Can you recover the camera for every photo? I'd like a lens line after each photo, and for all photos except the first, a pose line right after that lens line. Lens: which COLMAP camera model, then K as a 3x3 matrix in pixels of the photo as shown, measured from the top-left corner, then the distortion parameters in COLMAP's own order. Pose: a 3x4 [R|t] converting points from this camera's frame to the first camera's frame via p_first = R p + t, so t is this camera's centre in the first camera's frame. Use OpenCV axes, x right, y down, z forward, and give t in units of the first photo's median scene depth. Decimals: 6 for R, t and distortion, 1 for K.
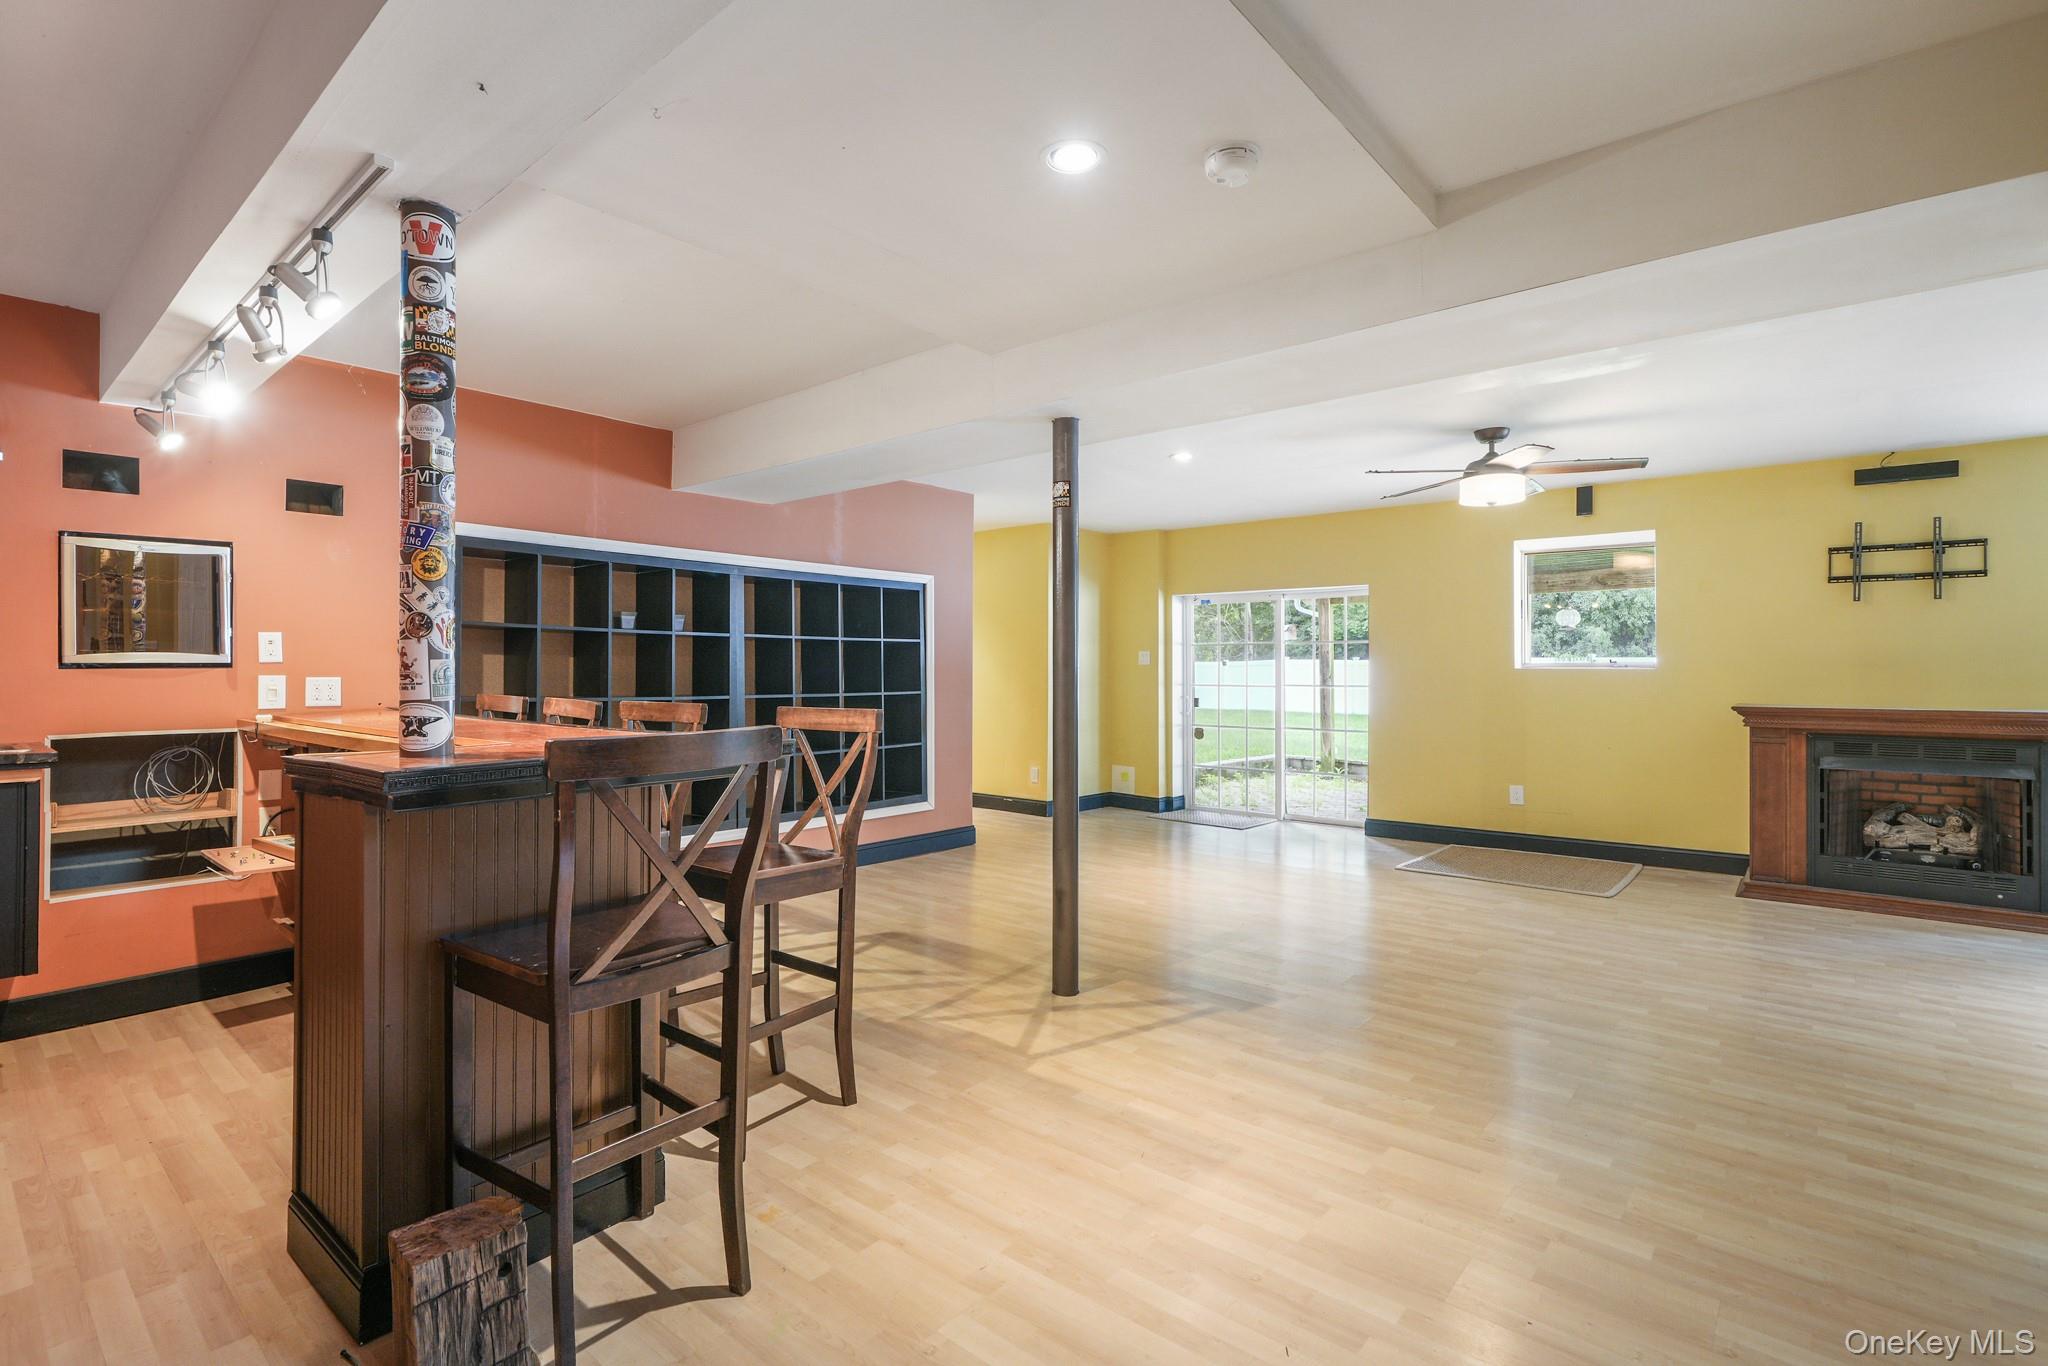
lens RADIAL K [[955.1, 0, 1023.2], [0, 955.1, 662.1], [0, 0, 1]] dist [0.001594, 0.000377]
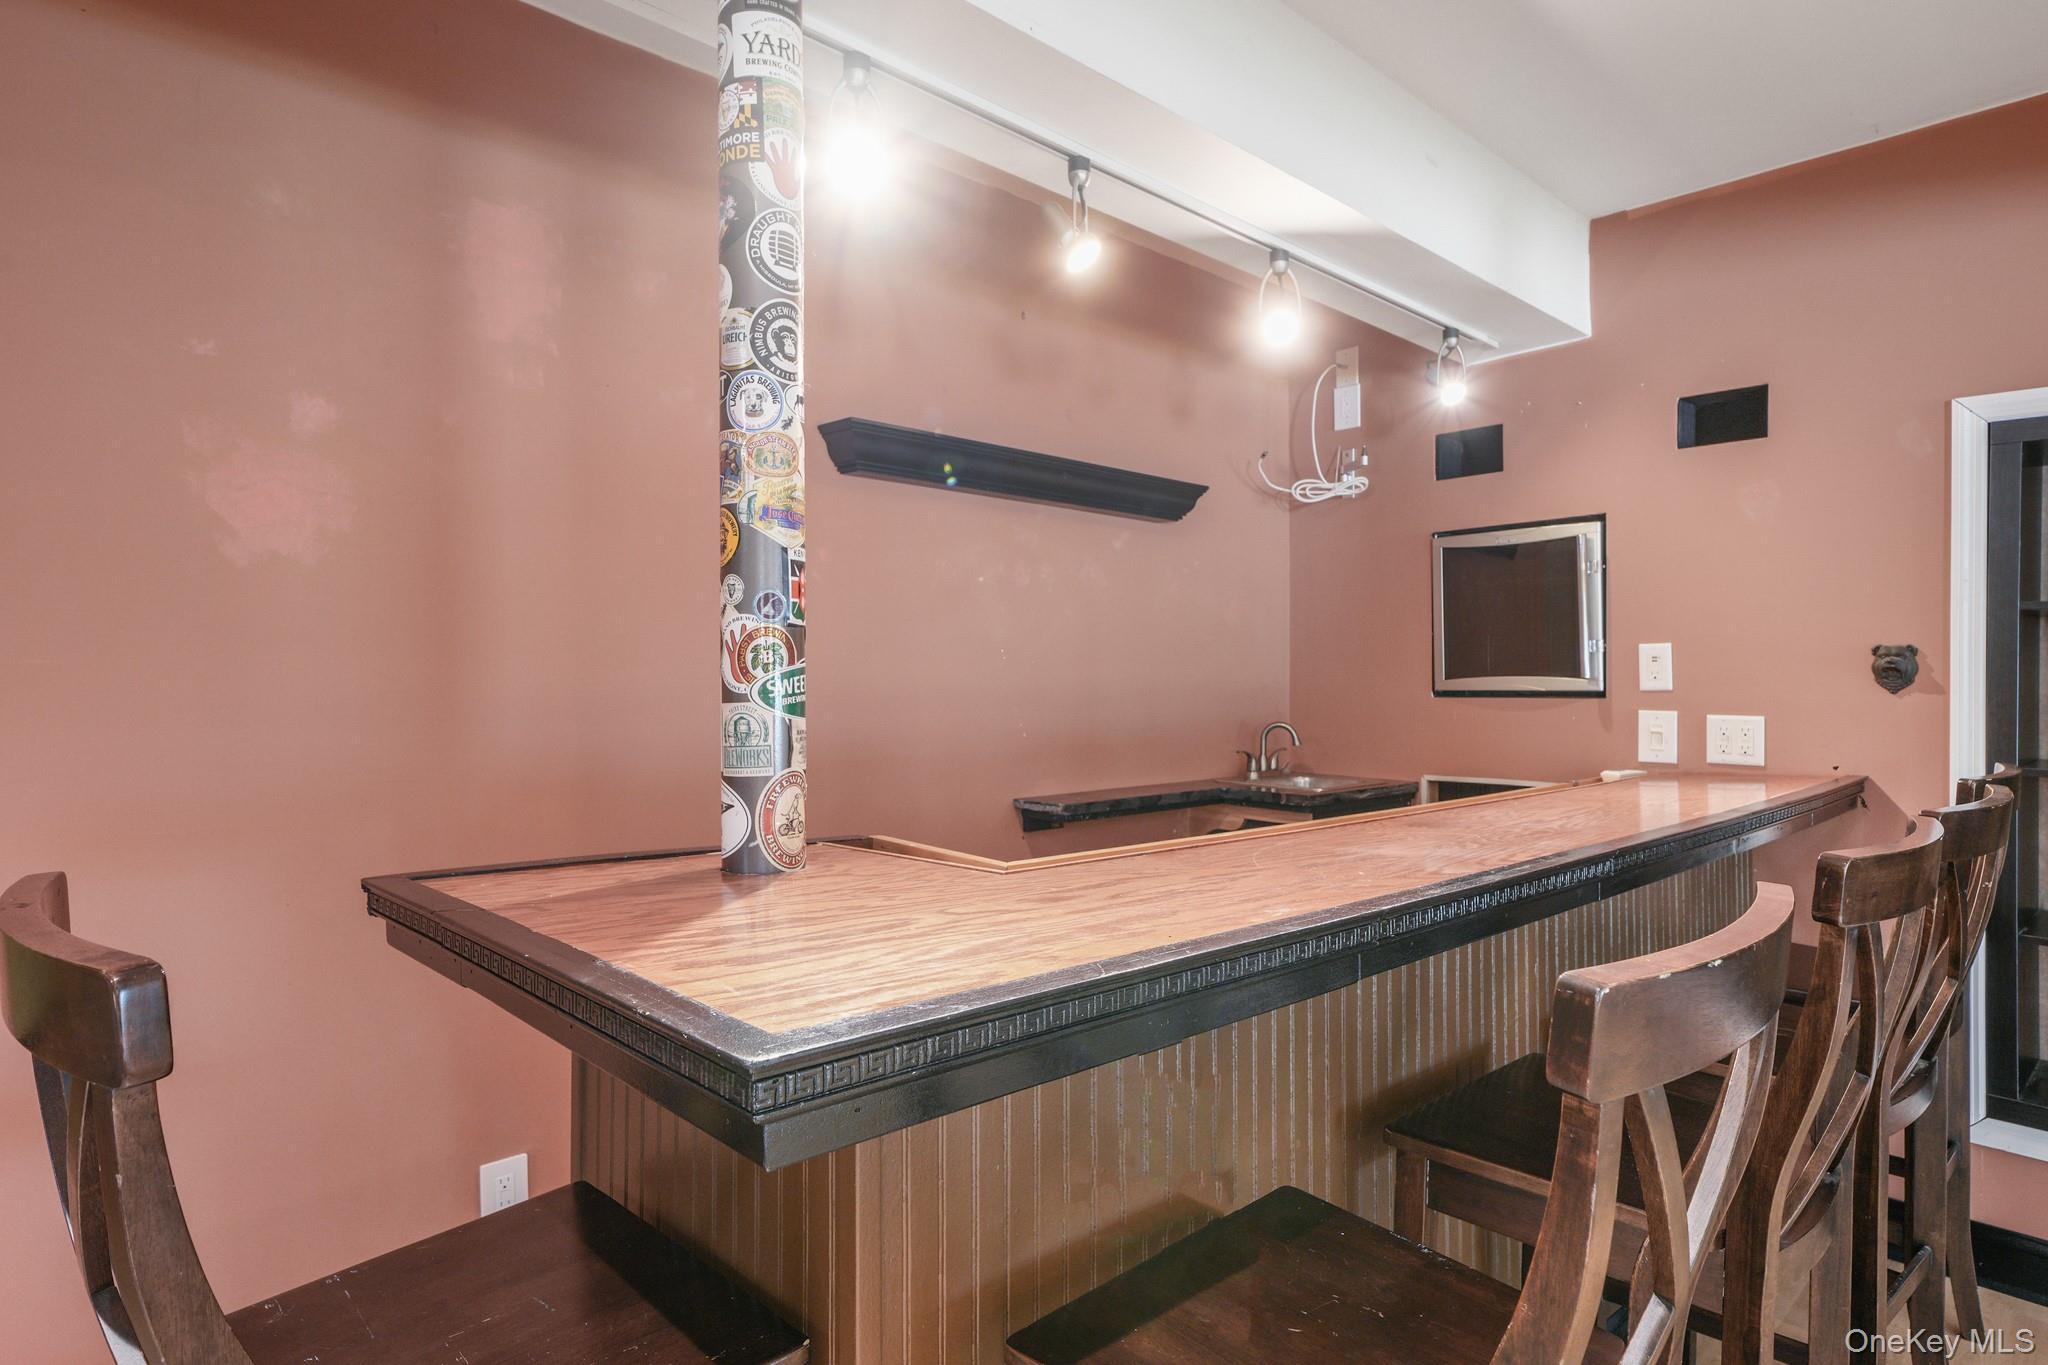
lens RADIAL K [[1139.2, 0, 1024.0], [0, 1139.2, 682.5], [0, 0, 1]] dist [0.002778, 0.000307]
pose [[-0.110022, 0.002403, -0.993926, 0.027074], [0.004999, 0.999986, 0.001864, -0.009678], [0.993917, -0.004764, -0.110033, 0.750071]]
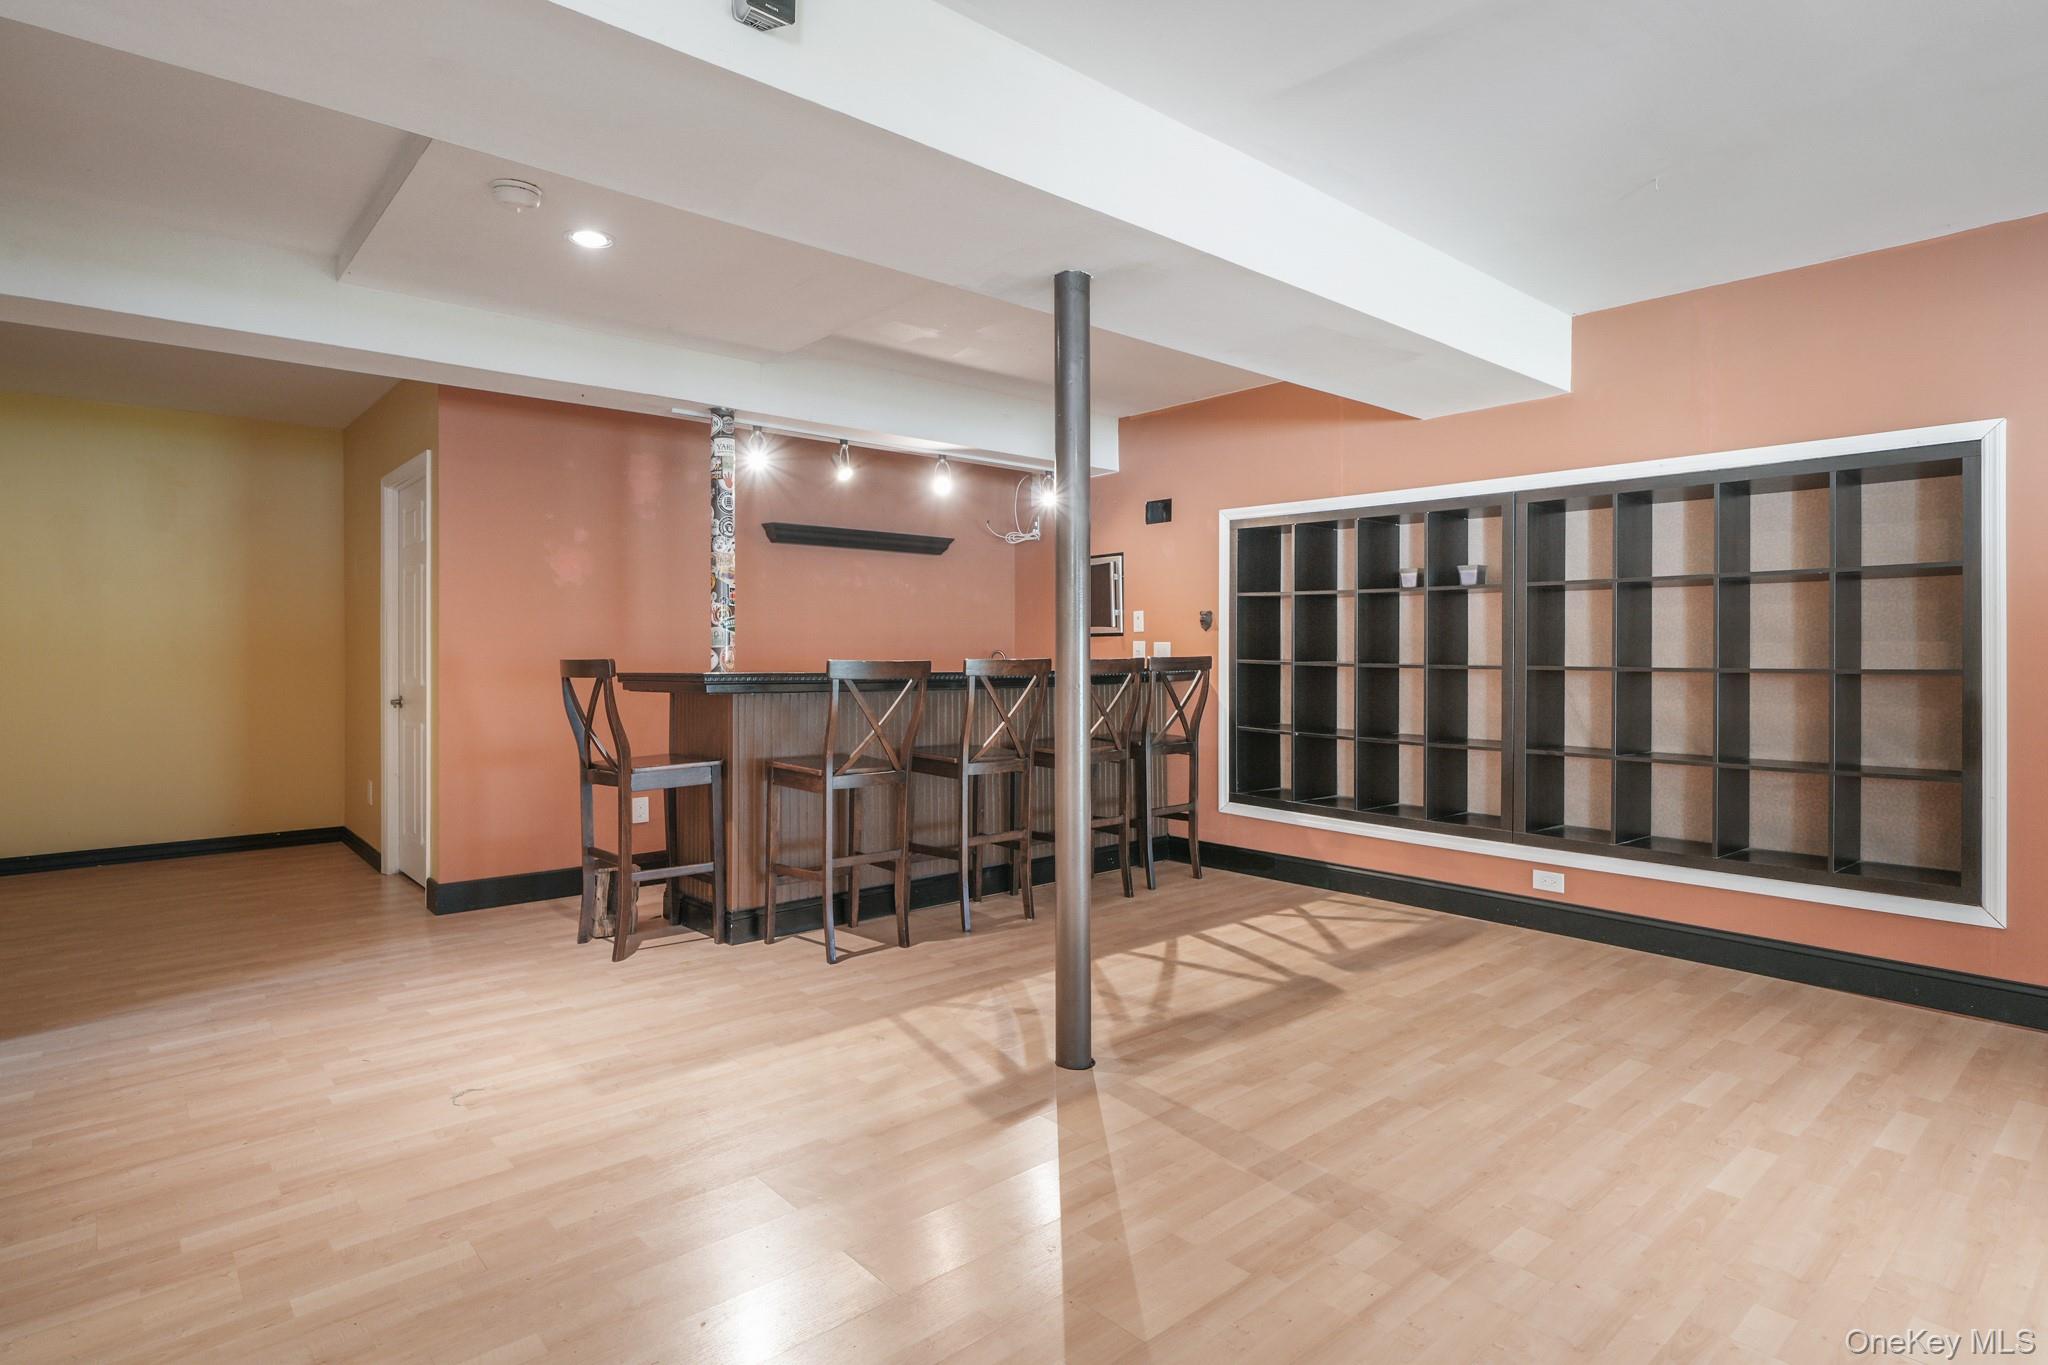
lens RADIAL K [[1071.0, 0, 1020.3], [0, 1071.0, 645.5], [0, 0, 1]] dist [-0.000698, -0.000854]
pose [[-0.143463, -0.005399, -0.989641, 0.958096], [0.008250, 0.999944, -0.006651, 0.034312], [0.989621, -0.009119, -0.143410, 1.196954]]
